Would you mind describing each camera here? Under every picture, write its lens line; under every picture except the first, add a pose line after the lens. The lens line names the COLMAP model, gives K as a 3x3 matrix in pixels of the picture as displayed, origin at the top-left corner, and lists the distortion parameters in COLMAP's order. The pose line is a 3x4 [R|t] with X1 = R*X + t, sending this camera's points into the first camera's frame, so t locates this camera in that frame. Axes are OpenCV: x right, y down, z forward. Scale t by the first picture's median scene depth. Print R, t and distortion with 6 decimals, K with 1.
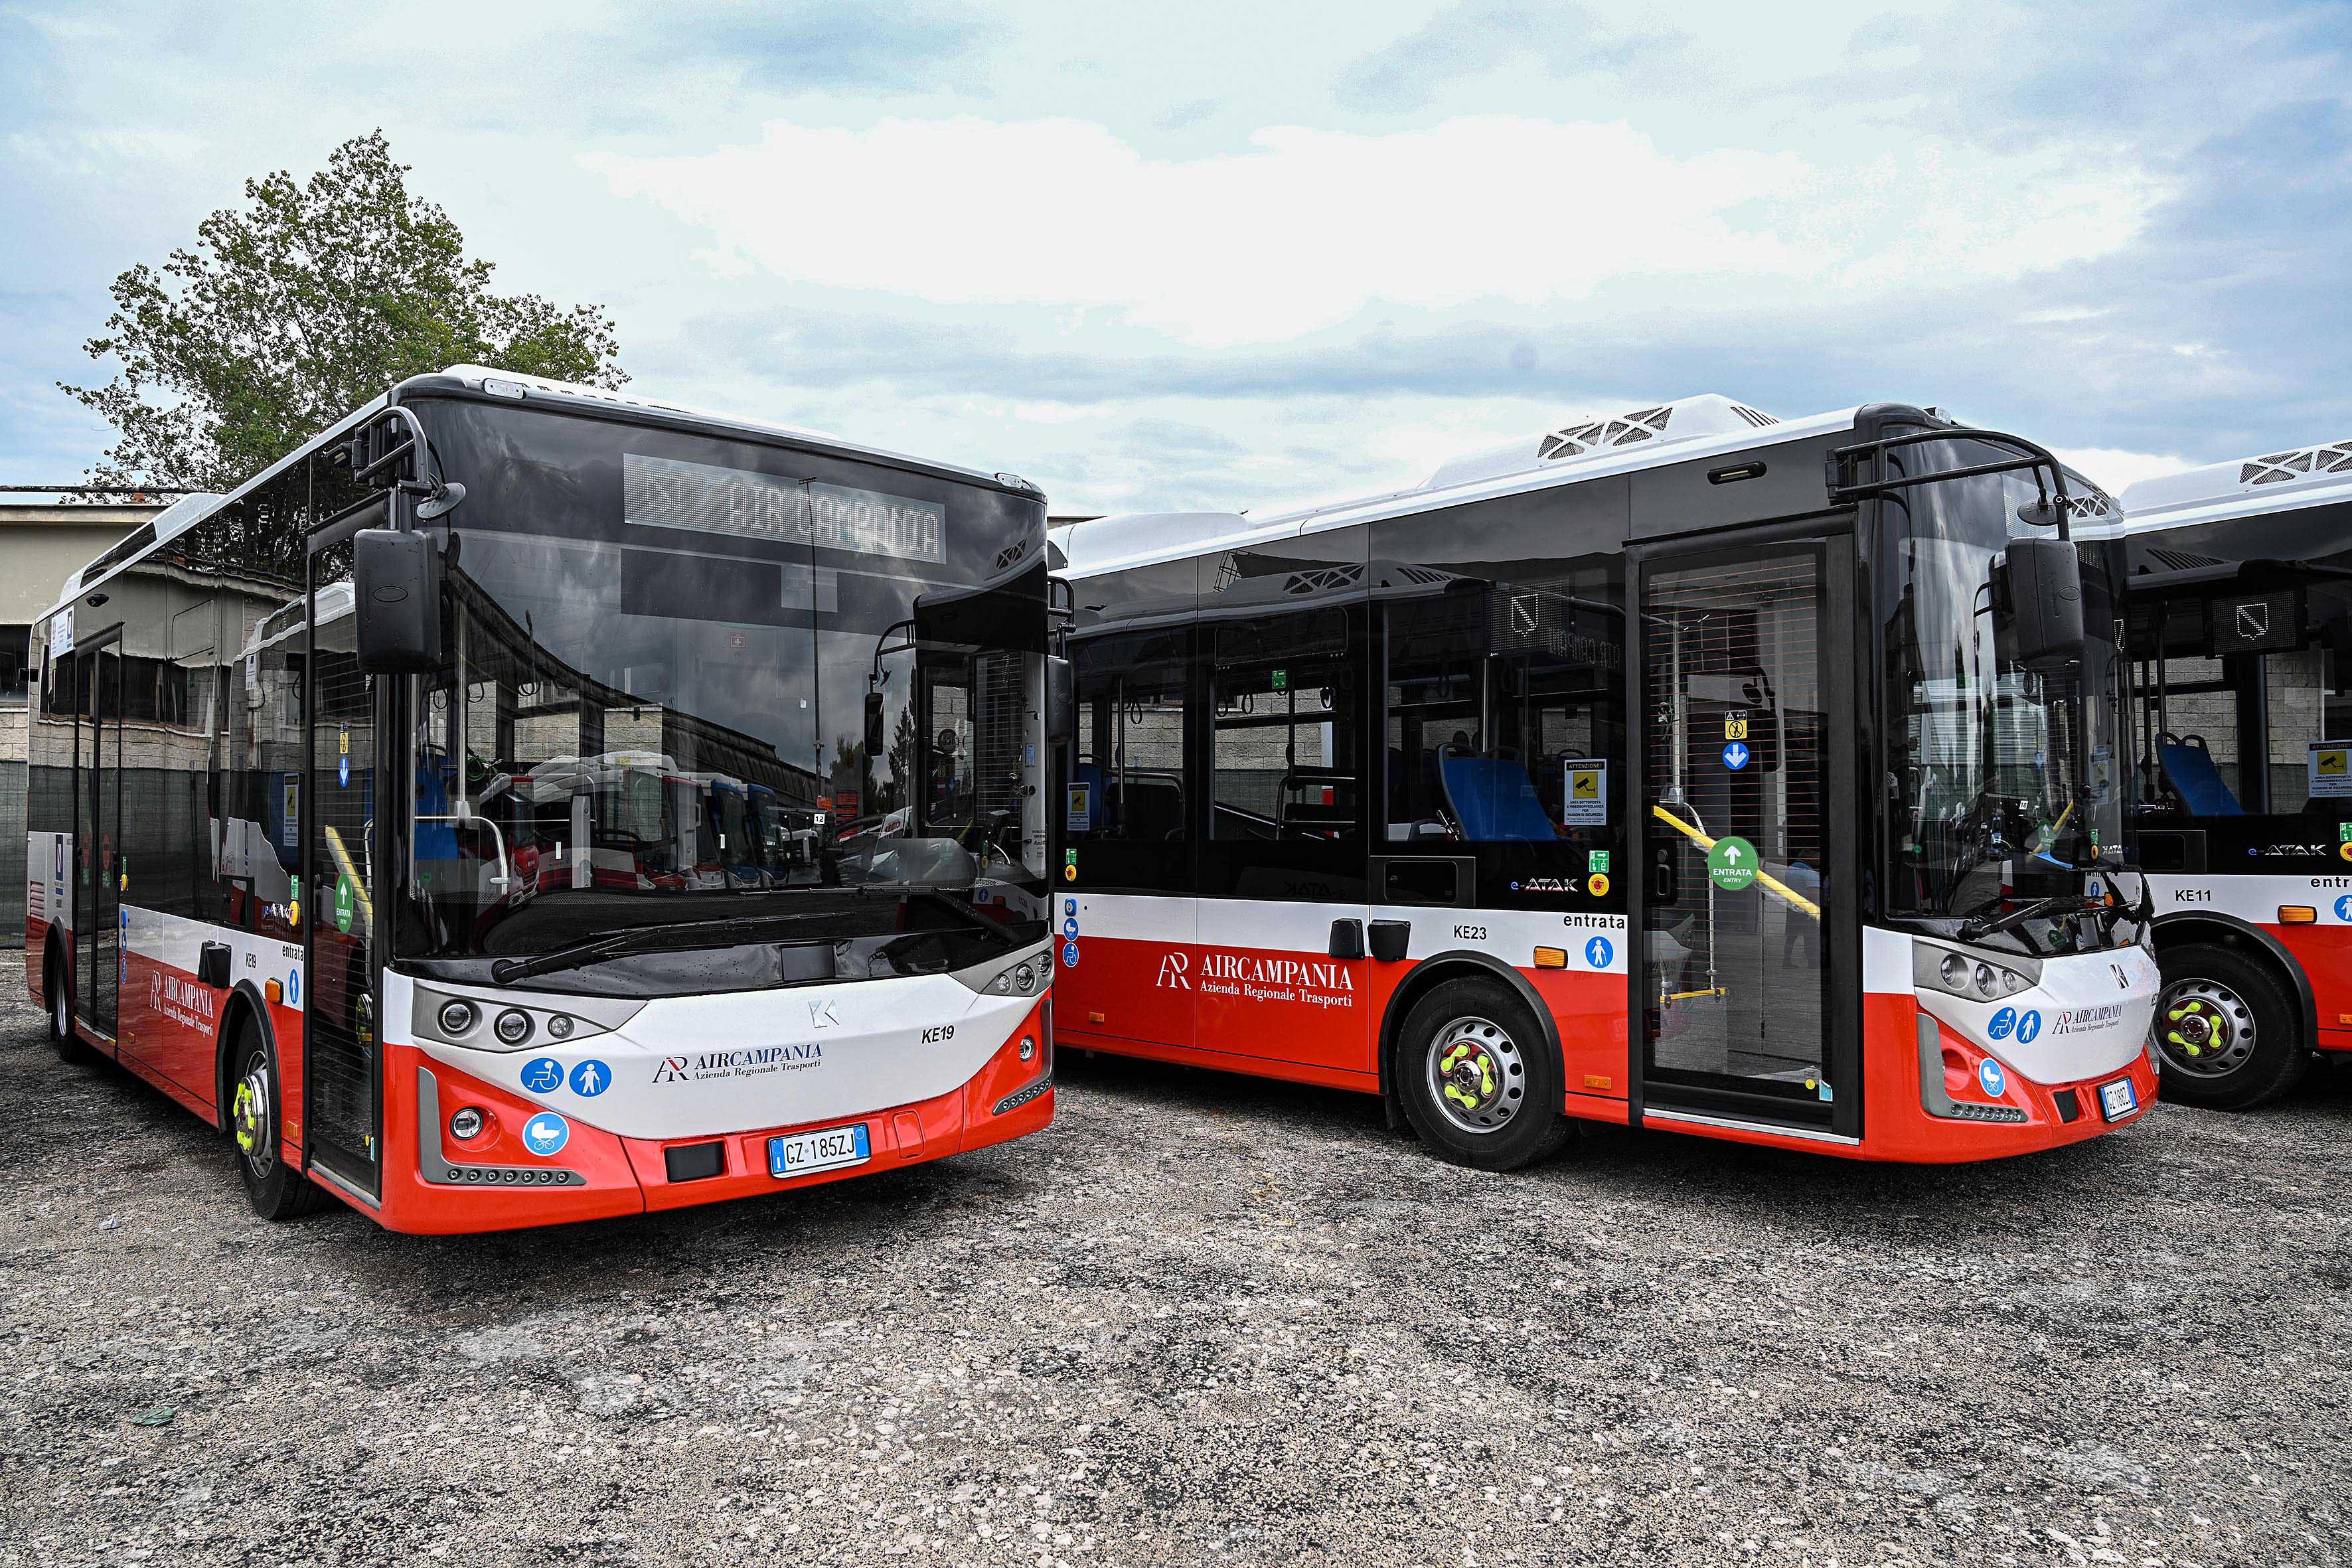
lens RADIAL K [[1532.1, 0, 1162.9], [0, 1532.1, 787.0], [0, 0, 1]] dist [-0.009121, -0.000951]
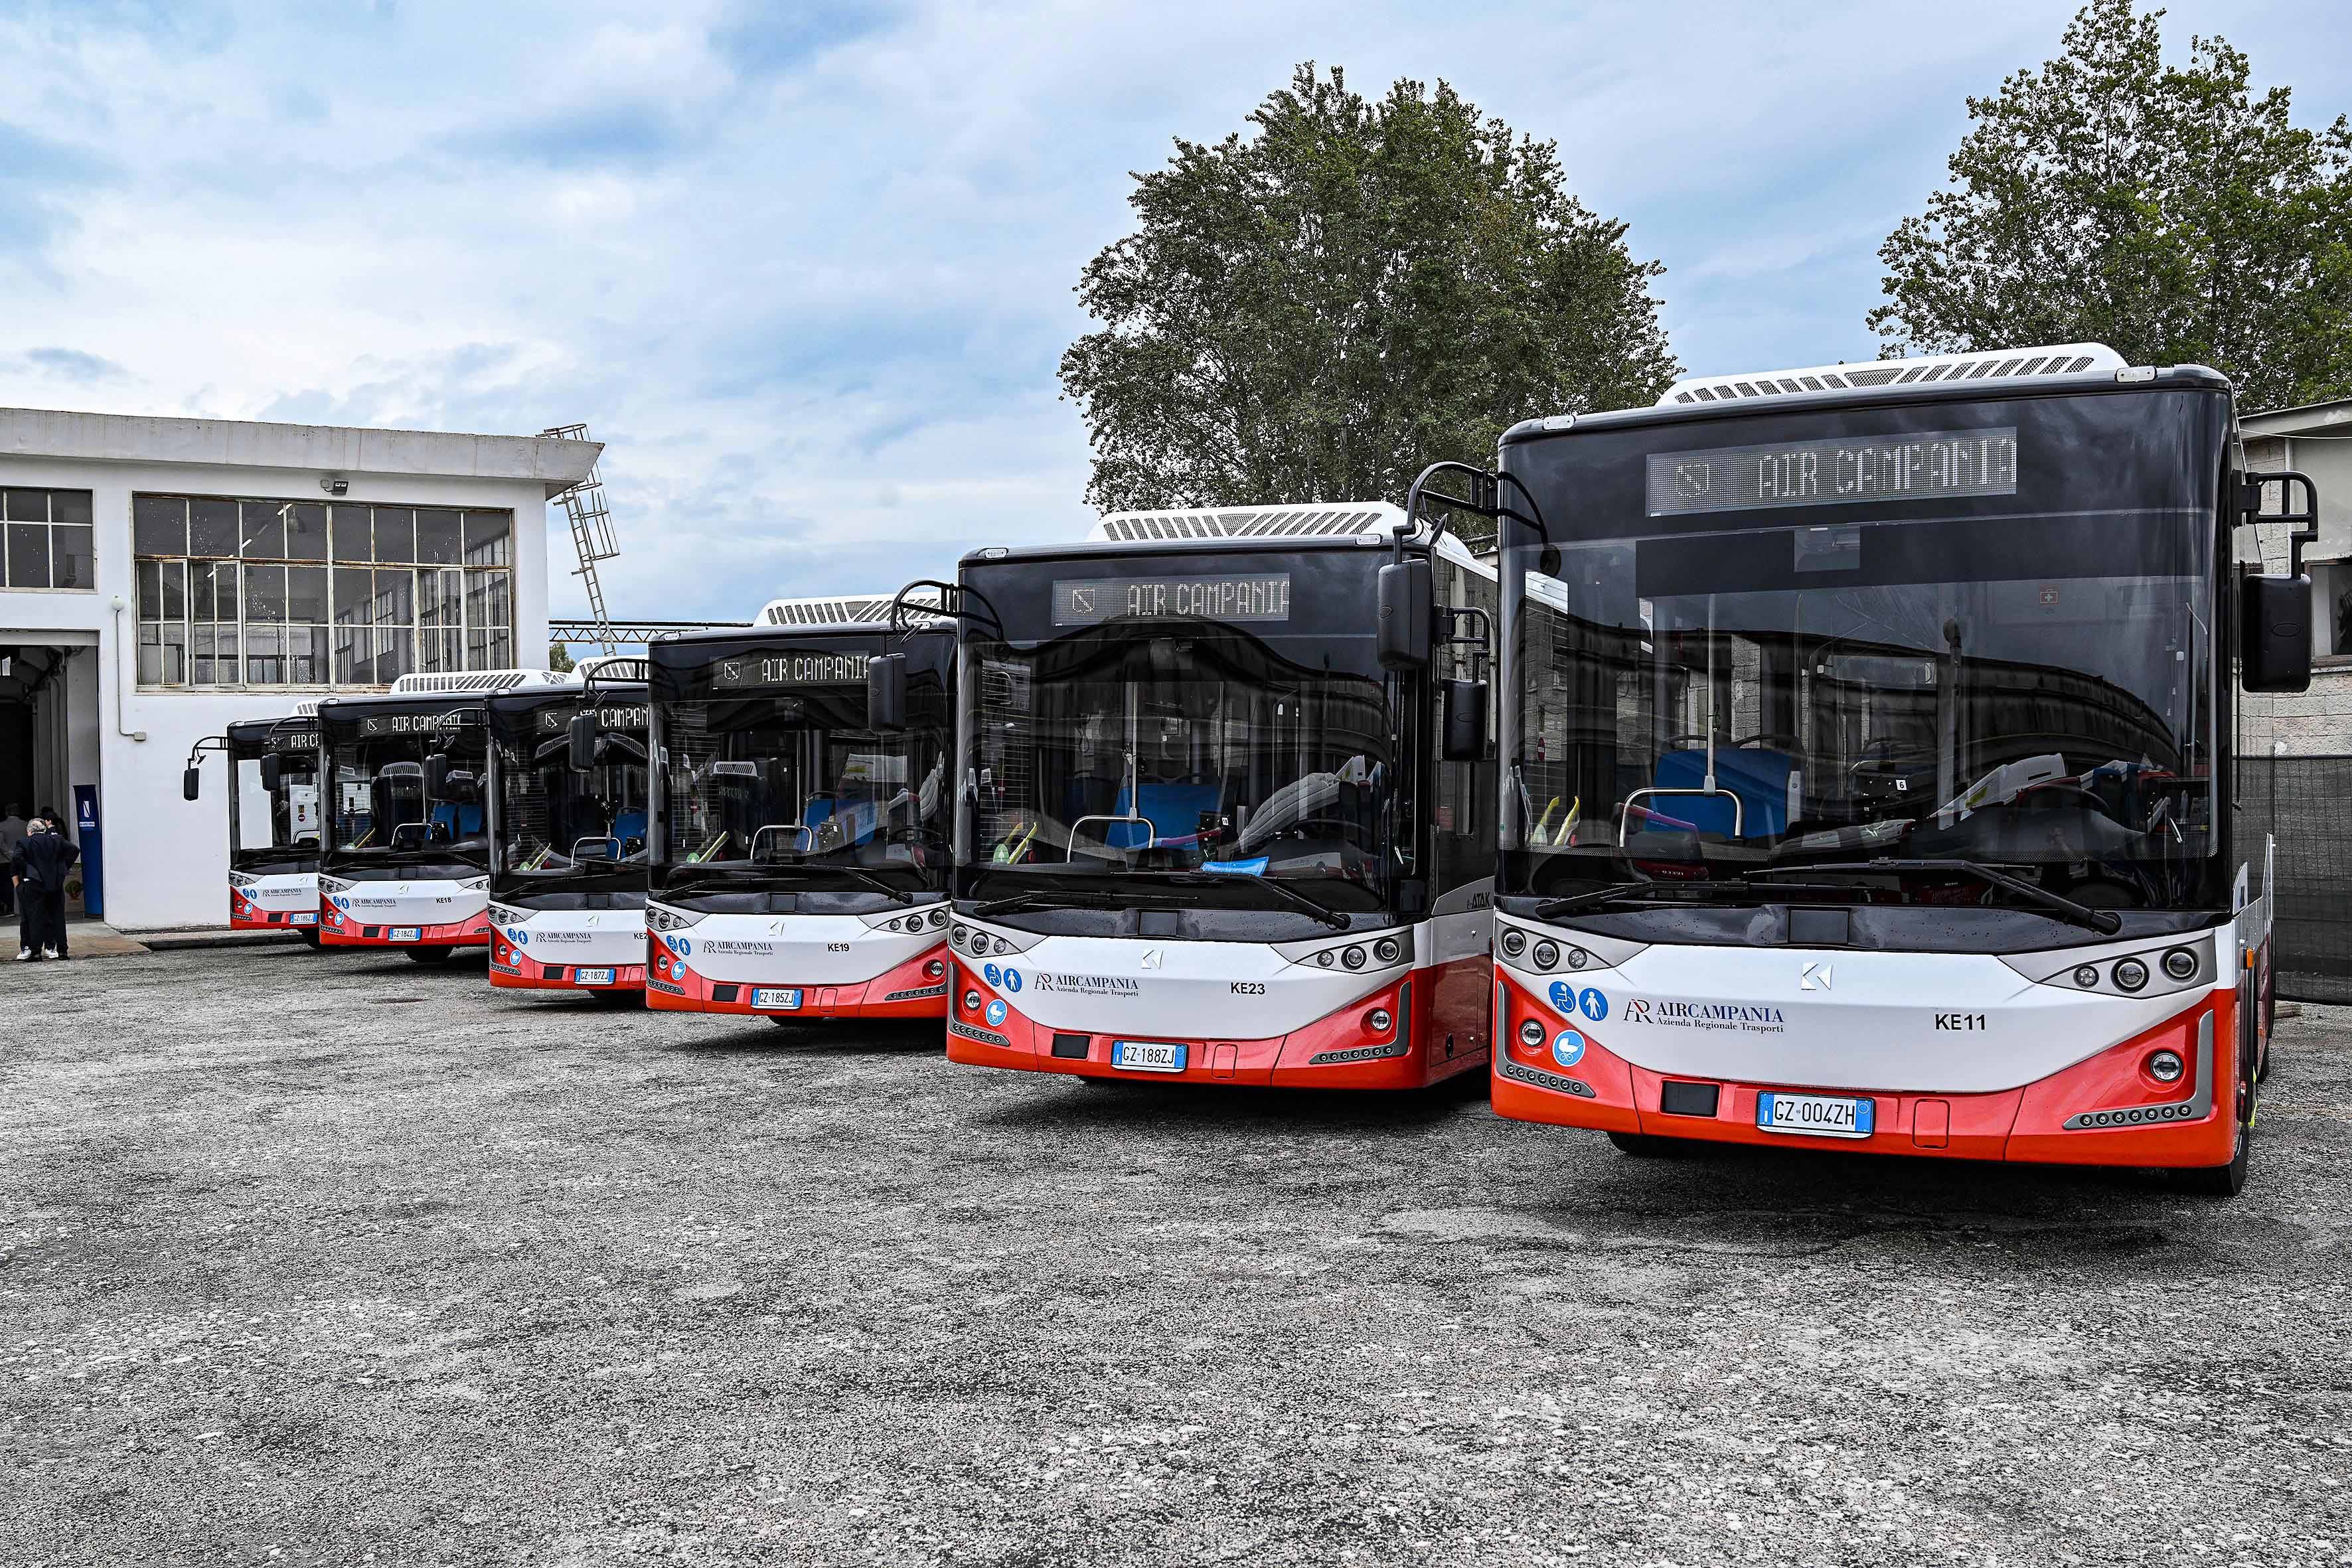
lens RADIAL K [[2154.0, 0, 1176.0], [0, 2154.0, 784.0], [0, 0, 1]] dist [0.002260, -0.005734]
pose [[0.424241, -0.014794, -0.905429, 2.314391], [0.021522, 0.999749, -0.006251, -0.008129], [0.905294, -0.016835, 0.424453, 0.275886]]
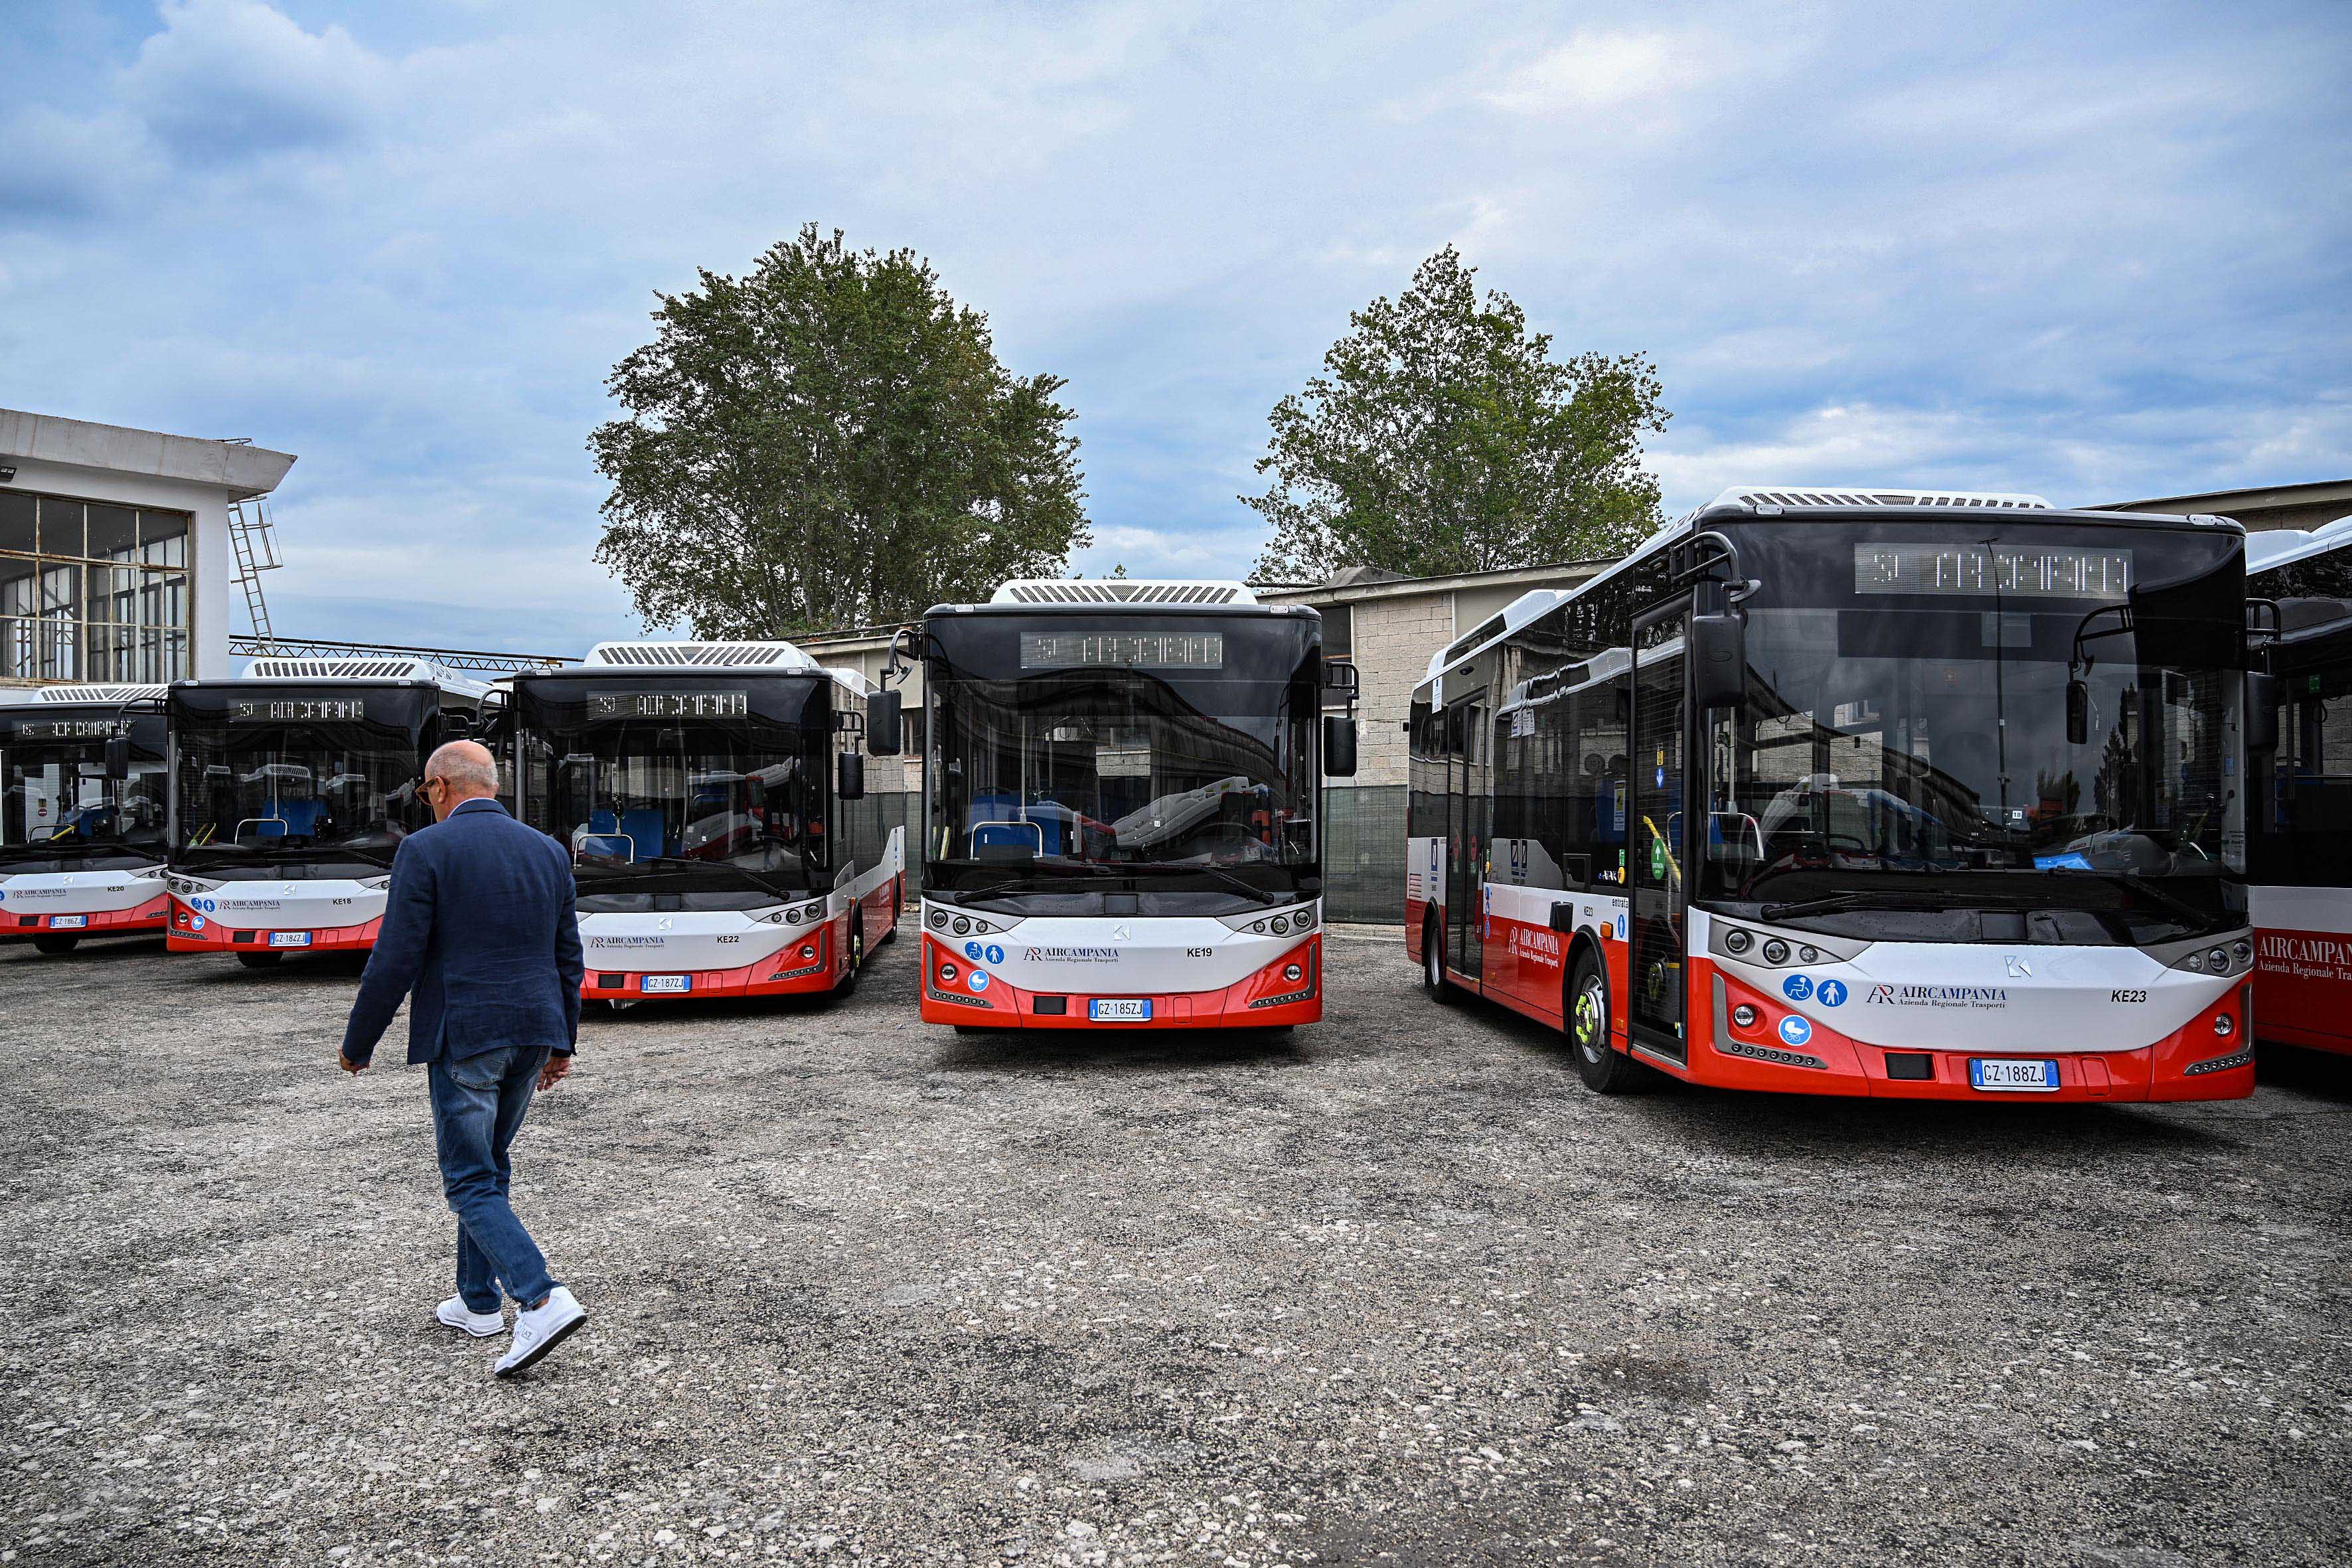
lens RADIAL K [[1574.2, 0, 1160.2], [0, 1574.2, 787.0], [0, 0, 1]] dist [-0.012540, 0.001643]
pose [[0.736592, -0.014189, -0.676189, 0.975239], [0.008102, 0.999893, -0.012157, 0.000946], [0.676289, 0.003476, 0.736628, -0.294036]]
